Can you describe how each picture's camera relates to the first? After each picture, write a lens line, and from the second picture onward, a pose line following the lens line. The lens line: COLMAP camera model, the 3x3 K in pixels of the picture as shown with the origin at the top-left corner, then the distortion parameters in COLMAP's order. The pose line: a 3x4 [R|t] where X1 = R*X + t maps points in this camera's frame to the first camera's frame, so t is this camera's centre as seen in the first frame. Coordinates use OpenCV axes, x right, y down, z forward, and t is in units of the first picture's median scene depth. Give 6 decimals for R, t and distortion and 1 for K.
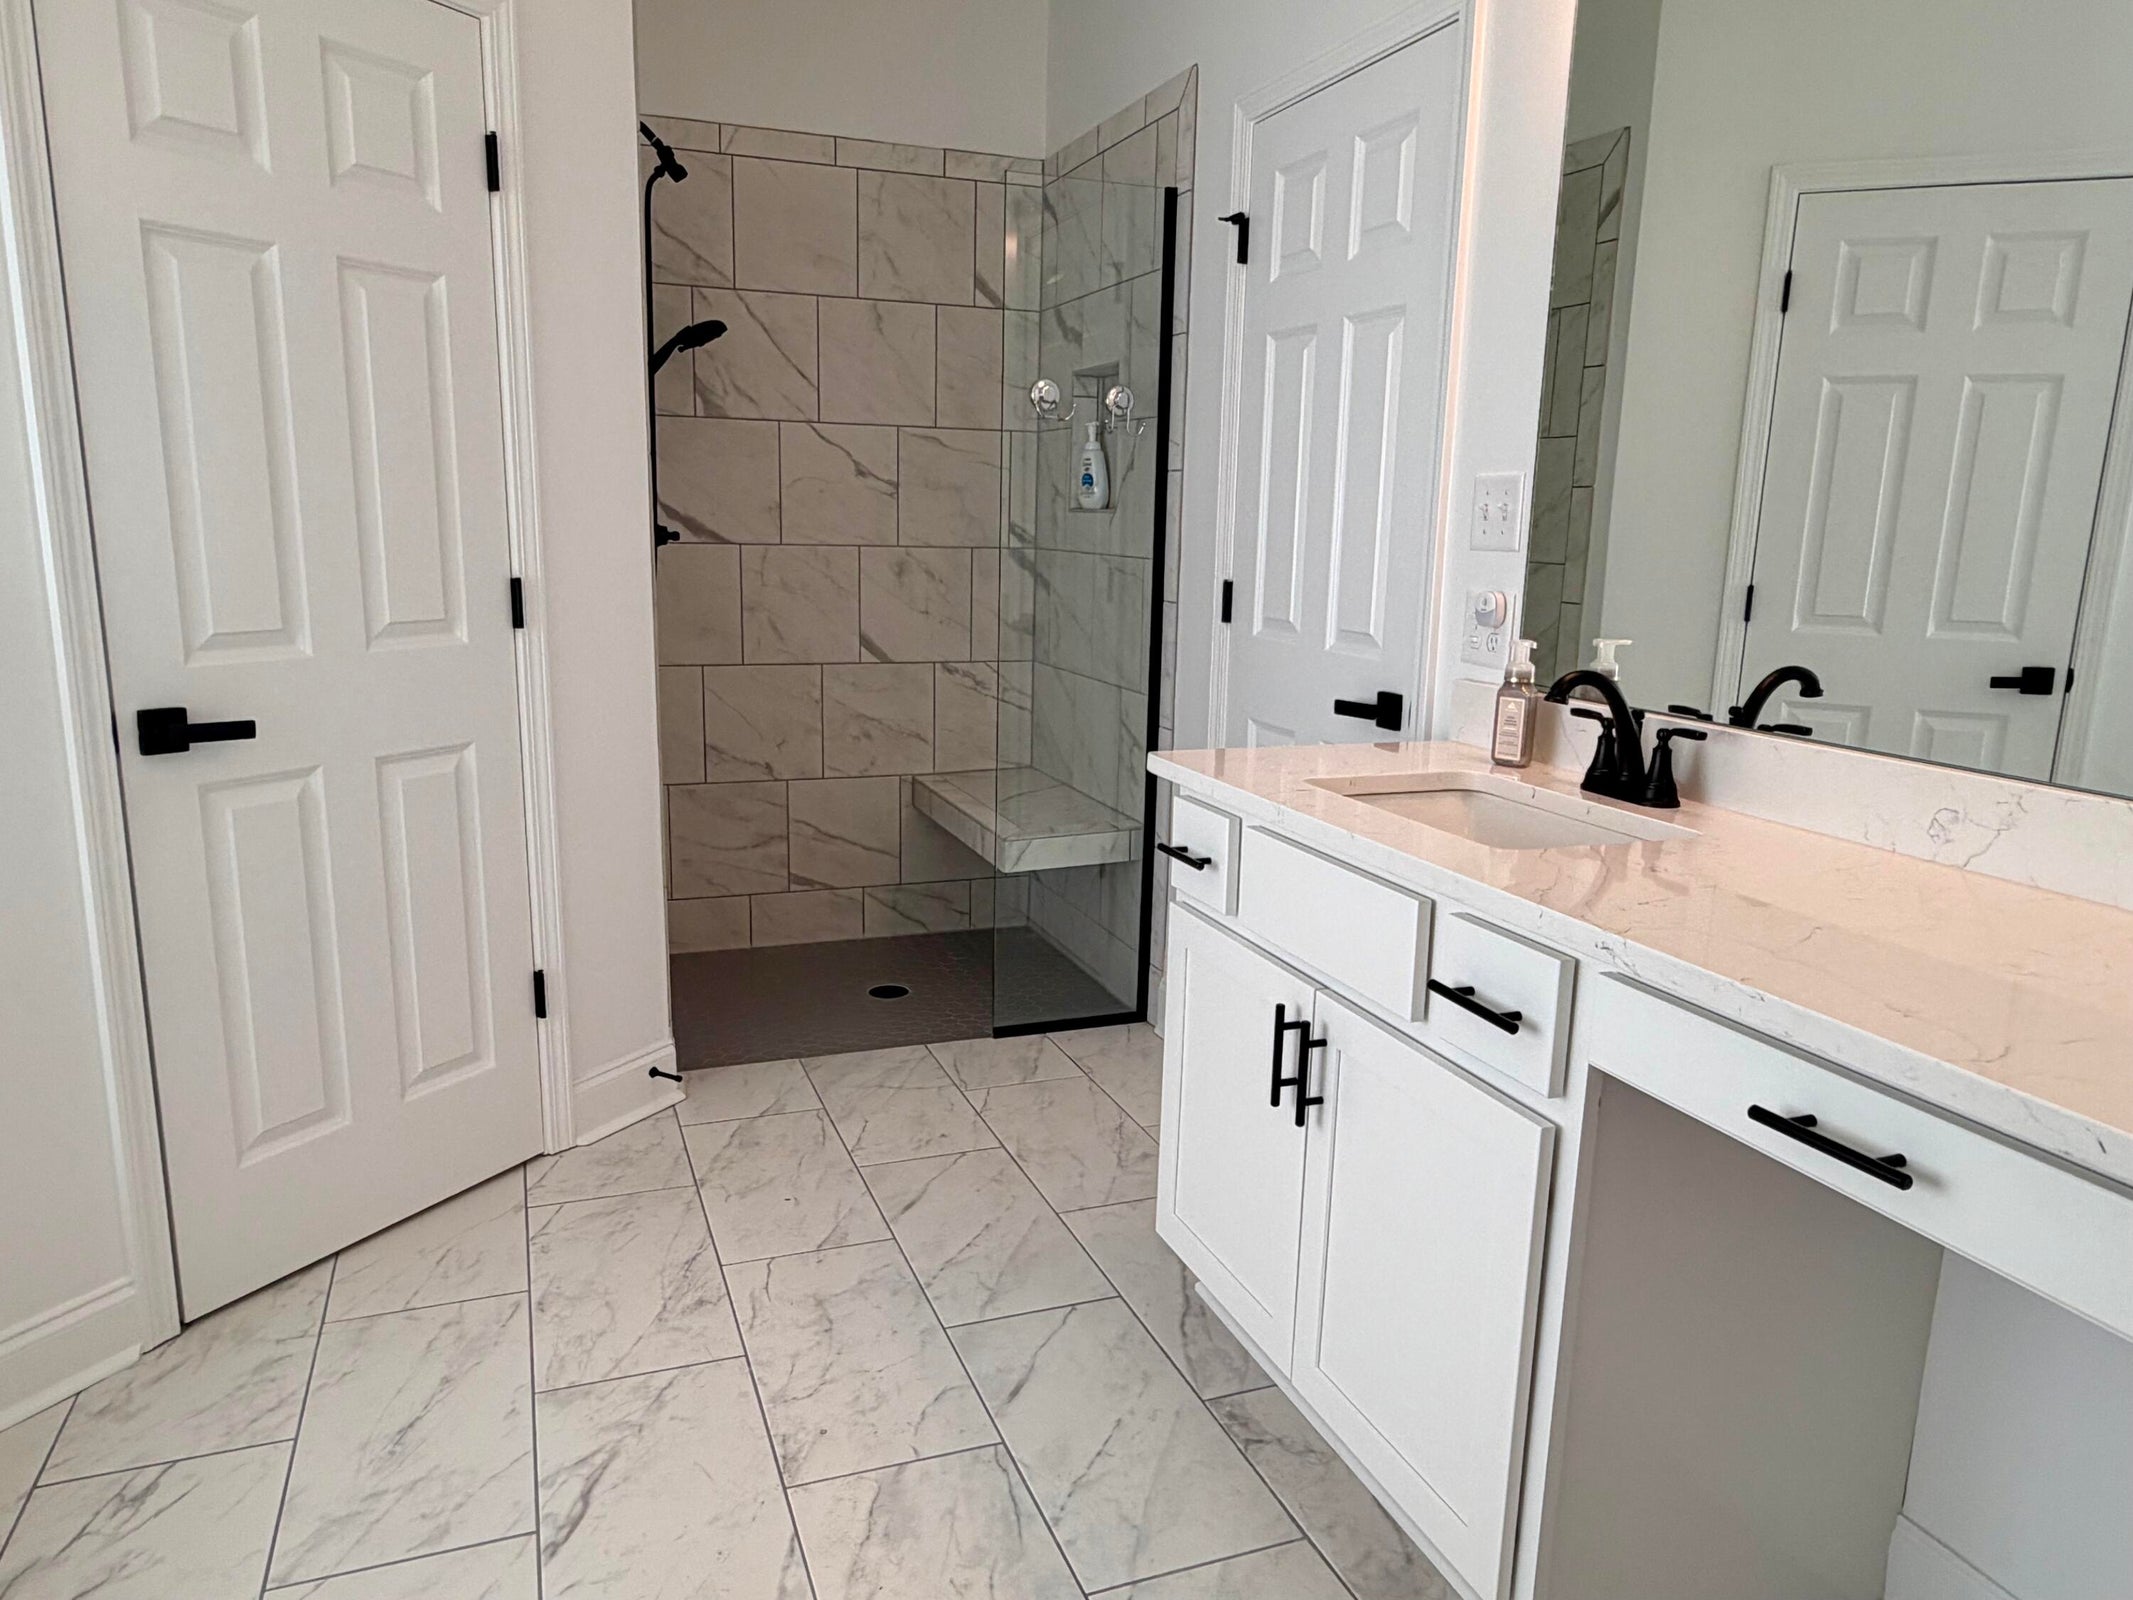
lens RADIAL K [[1454.1, 0, 1078.3], [0, 1454.1, 846.1], [0, 0, 1]] dist [0.004349, 0.001196]
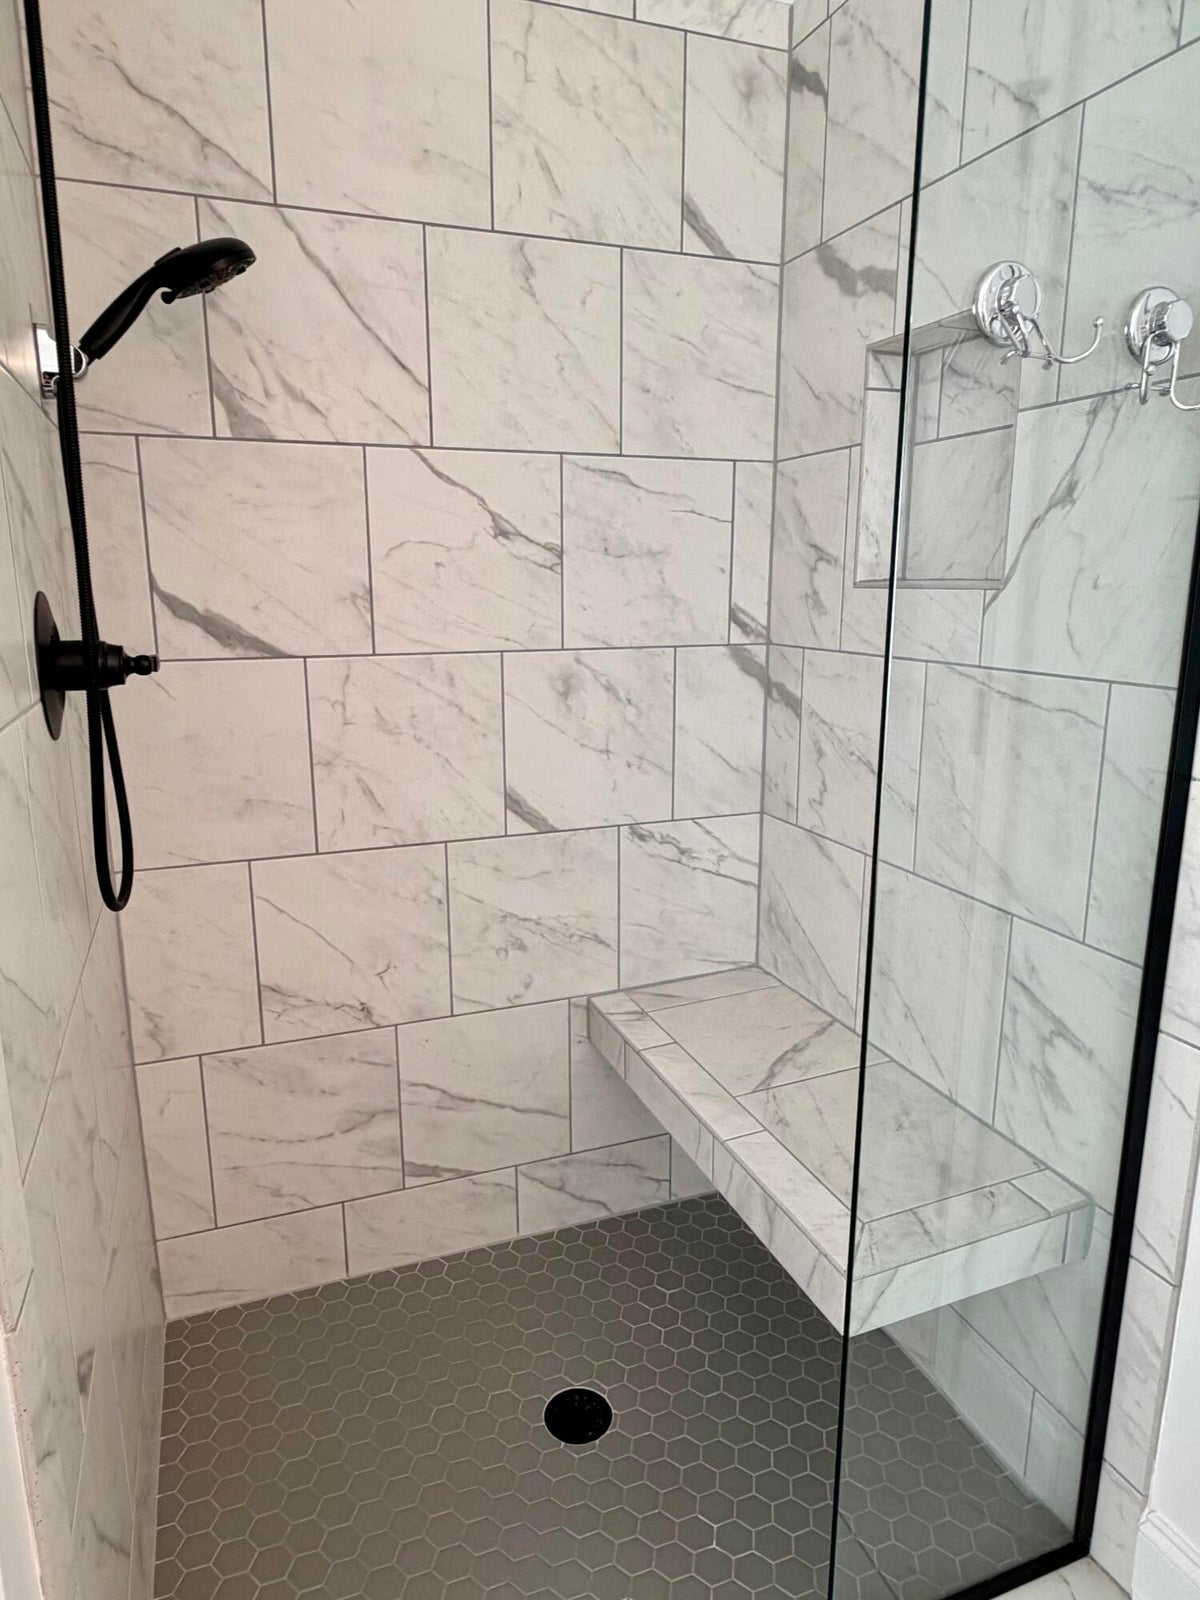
lens RADIAL K [[974.9, 0, 594.1], [0, 974.9, 807.3], [0, 0, 1]] dist [0.004578, 0.000599]
pose [[0.999585, -0.028327, 0.005193, -0.113794], [0.028288, 0.999573, 0.007379, -0.140653], [-0.005400, -0.007229, 0.999959, 0.578700]]
